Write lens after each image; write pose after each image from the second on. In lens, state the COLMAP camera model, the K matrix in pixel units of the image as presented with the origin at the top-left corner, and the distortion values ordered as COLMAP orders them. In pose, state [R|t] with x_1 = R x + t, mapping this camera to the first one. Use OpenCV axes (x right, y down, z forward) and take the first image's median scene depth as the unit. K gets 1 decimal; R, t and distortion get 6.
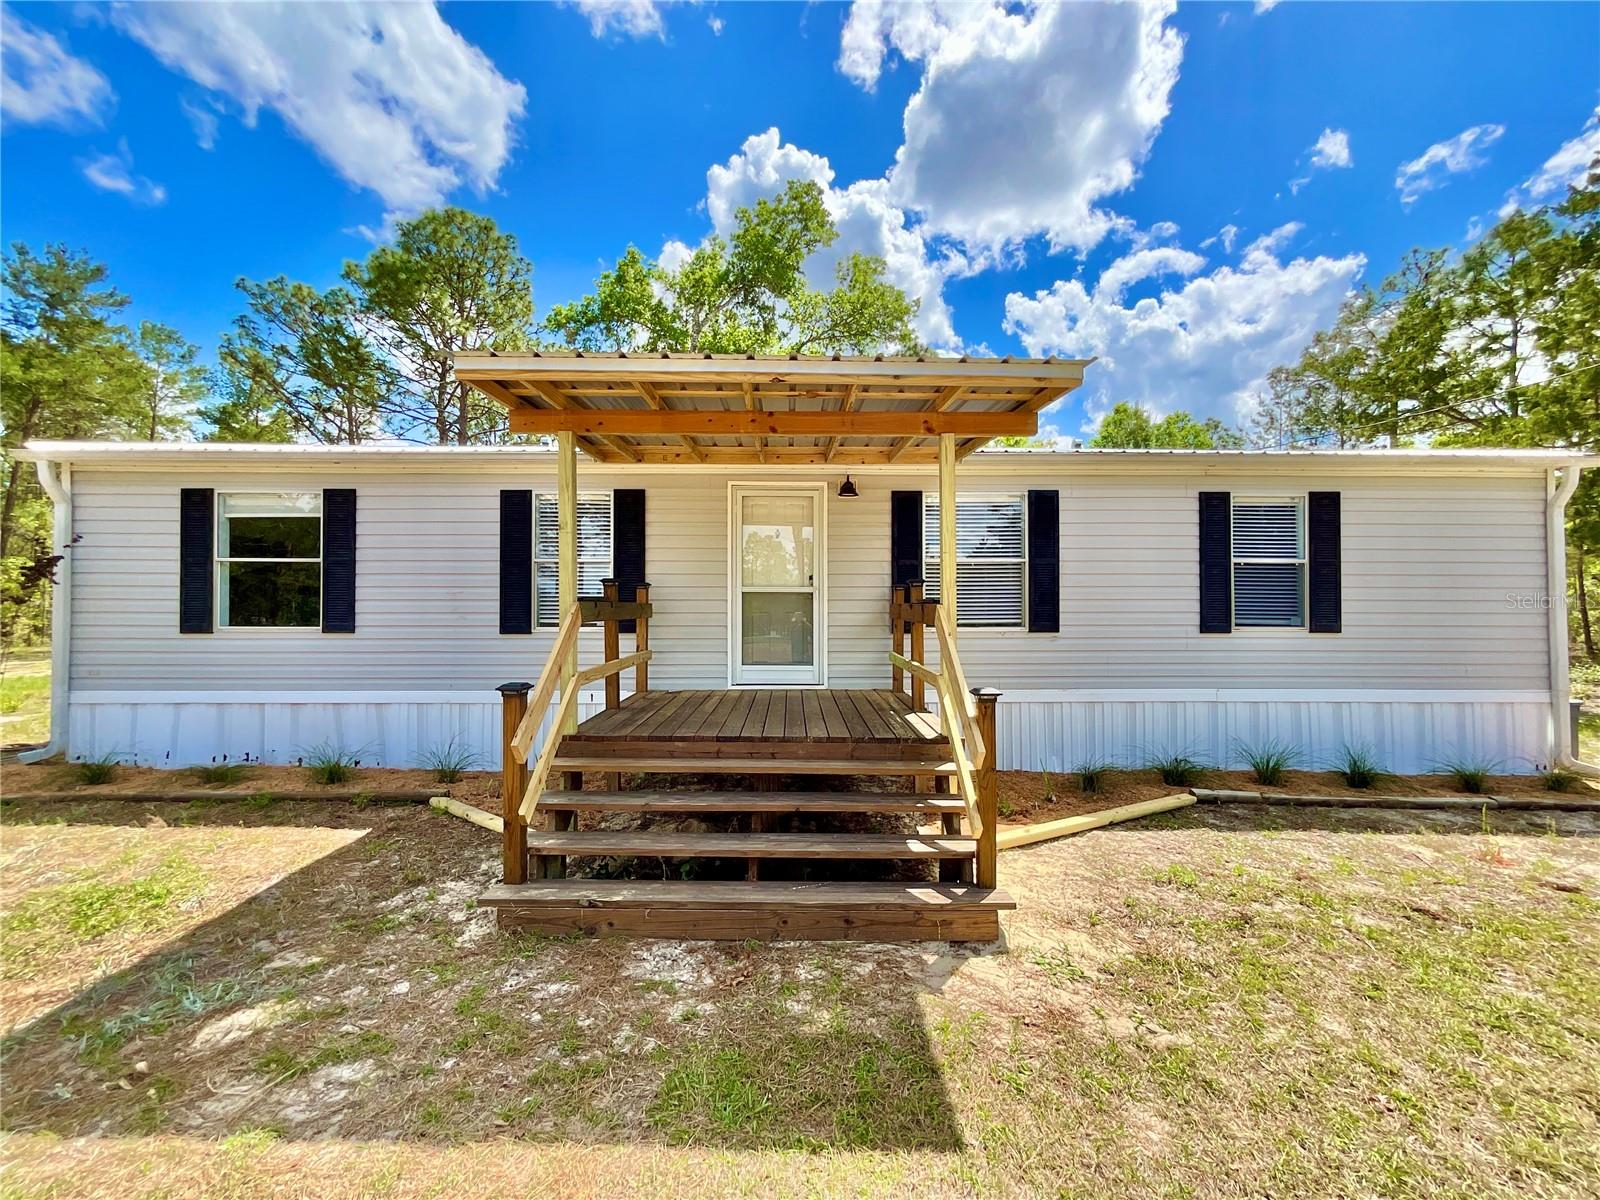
lens RADIAL K [[649.9, 0, 800.5], [0, 649.9, 600.8], [0, 0, 1]] dist [0.000443, -0.000404]
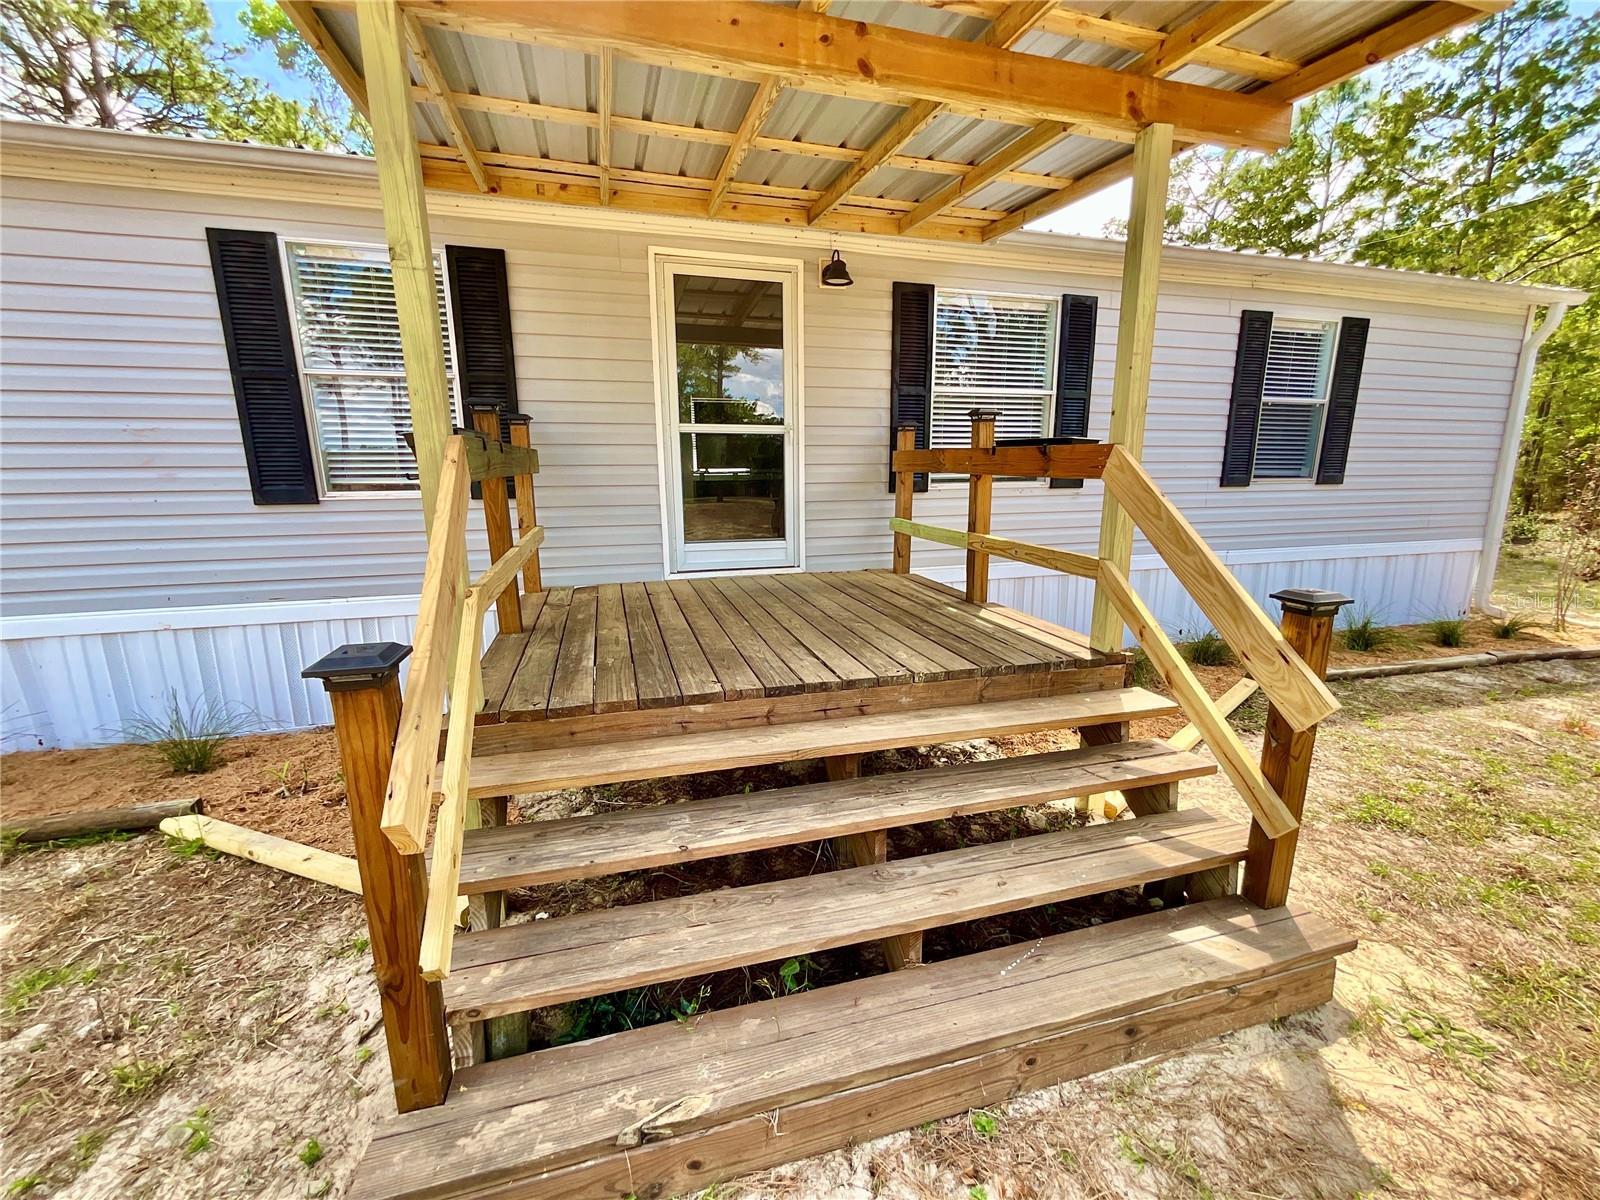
lens RADIAL K [[649.9, 0, 795.9], [0, 649.9, 597.4], [0, 0, 1]] dist [0.000443, -0.000404]
pose [[0.963097, -0.058670, 0.262683, -0.173605], [0.002090, 0.977554, 0.210673, 0.012342], [-0.269147, -0.202349, 0.941602, 0.347650]]
